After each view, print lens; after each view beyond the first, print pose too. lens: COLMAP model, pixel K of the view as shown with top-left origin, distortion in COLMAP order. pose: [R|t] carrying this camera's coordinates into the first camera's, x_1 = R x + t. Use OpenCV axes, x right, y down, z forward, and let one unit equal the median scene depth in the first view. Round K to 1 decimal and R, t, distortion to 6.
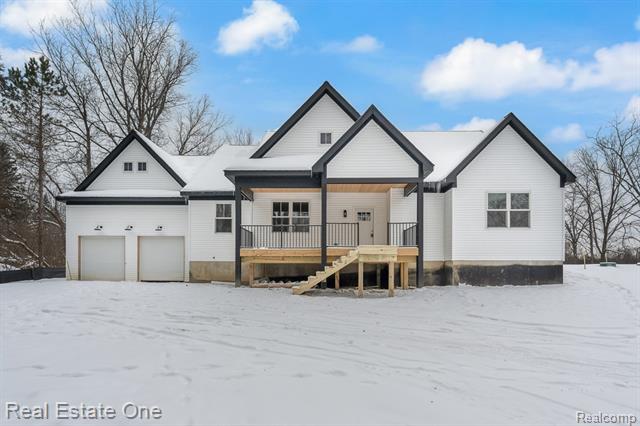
lens RADIAL K [[293.6, 0, 313.5], [0, 293.6, 211.7], [0, 0, 1]] dist [0.017218, 0.000013]
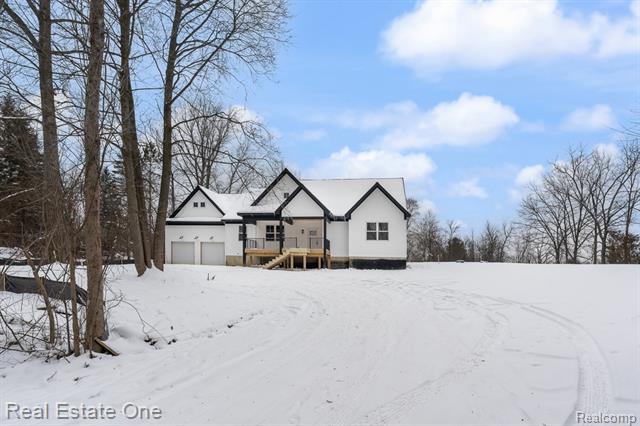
lens RADIAL K [[293.6, 0, 326.0], [0, 293.6, 217.3], [0, 0, 1]] dist [0.017218, 0.000013]
pose [[0.990194, -0.001258, -0.139692, 0.591204], [0.001995, 0.999985, 0.005139, -0.107342], [0.139684, -0.005368, 0.990182, -0.961409]]
